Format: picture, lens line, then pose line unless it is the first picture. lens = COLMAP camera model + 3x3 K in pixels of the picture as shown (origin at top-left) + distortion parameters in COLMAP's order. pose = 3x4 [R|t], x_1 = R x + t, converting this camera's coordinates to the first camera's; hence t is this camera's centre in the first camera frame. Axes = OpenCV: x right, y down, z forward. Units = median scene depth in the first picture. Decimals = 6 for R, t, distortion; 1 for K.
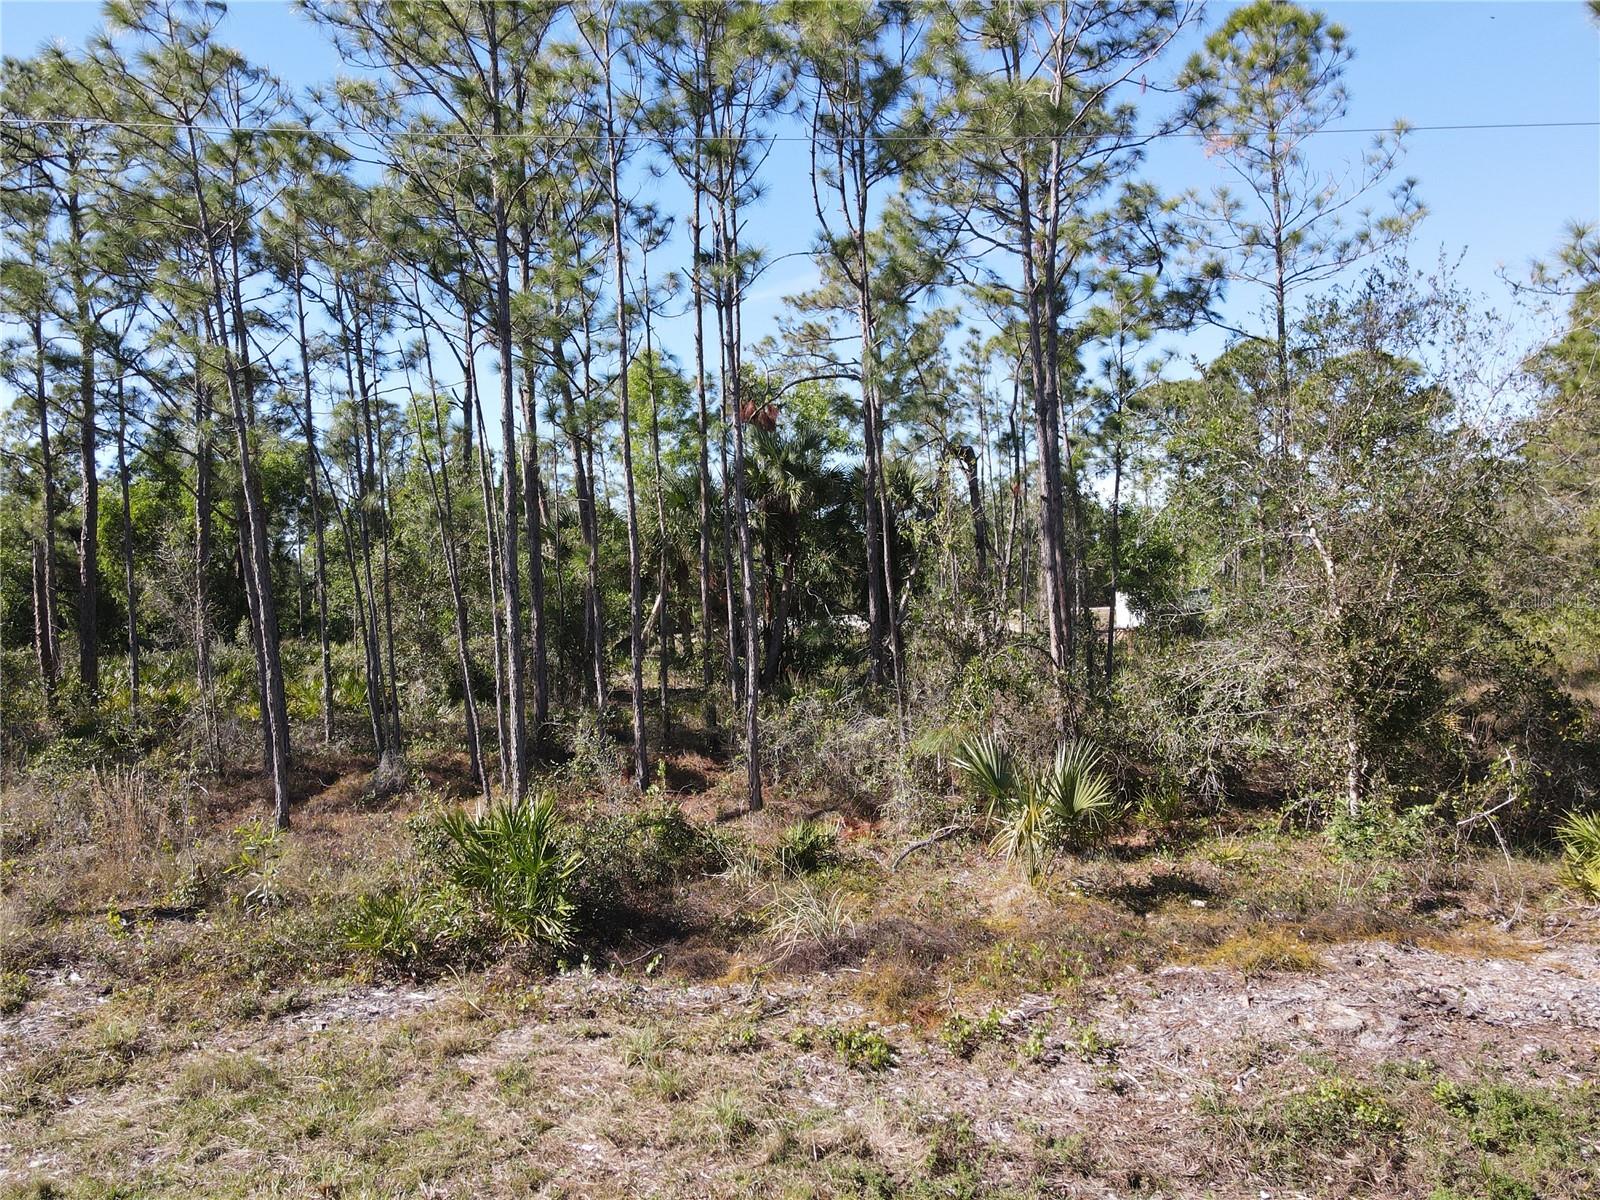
lens RADIAL K [[1173.7, 0, 798.6], [0, 1173.7, 599.8], [0, 0, 1]] dist [0.001442, 0.028354]
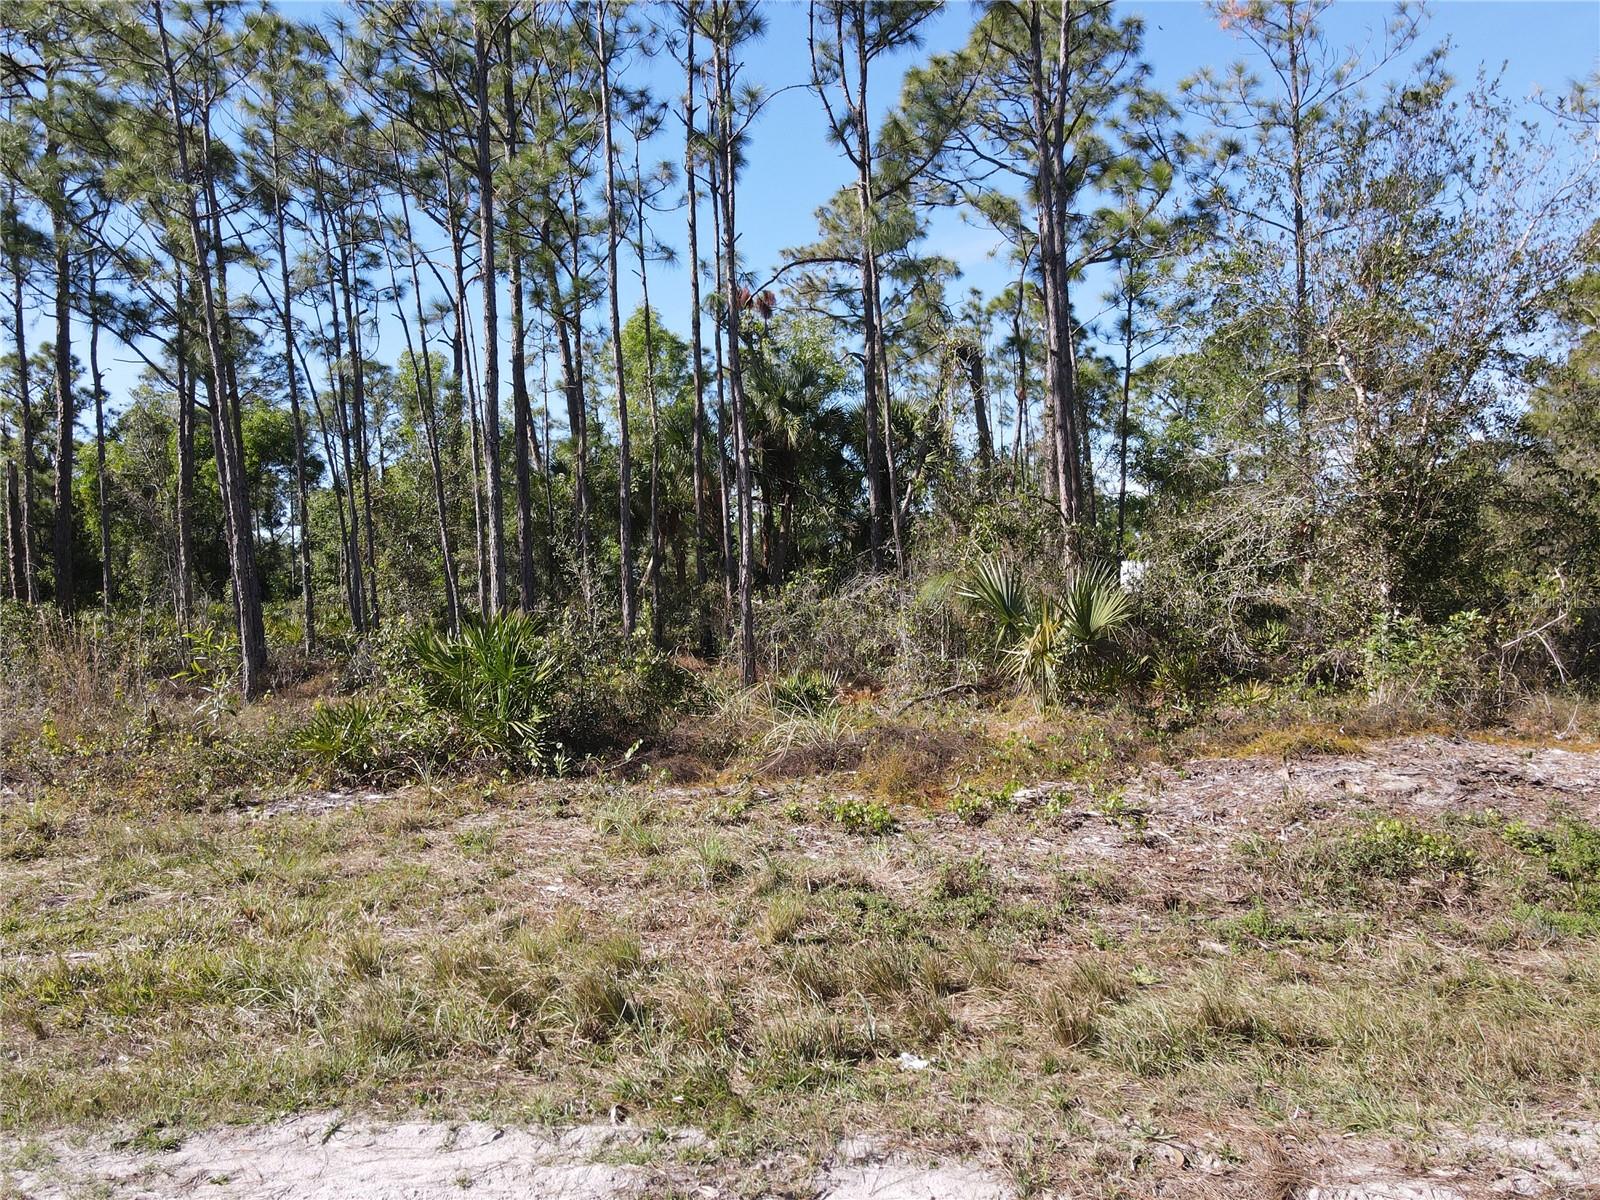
lens RADIAL K [[1173.7, 0, 798.6], [0, 1173.7, 599.8], [0, 0, 1]] dist [0.001442, 0.028354]
pose [[0.999998, 0.001564, 0.001035, 0.001737], [-0.001562, 0.999996, -0.002462, 0.092338], [-0.001039, 0.002461, 0.999996, 0.041913]]
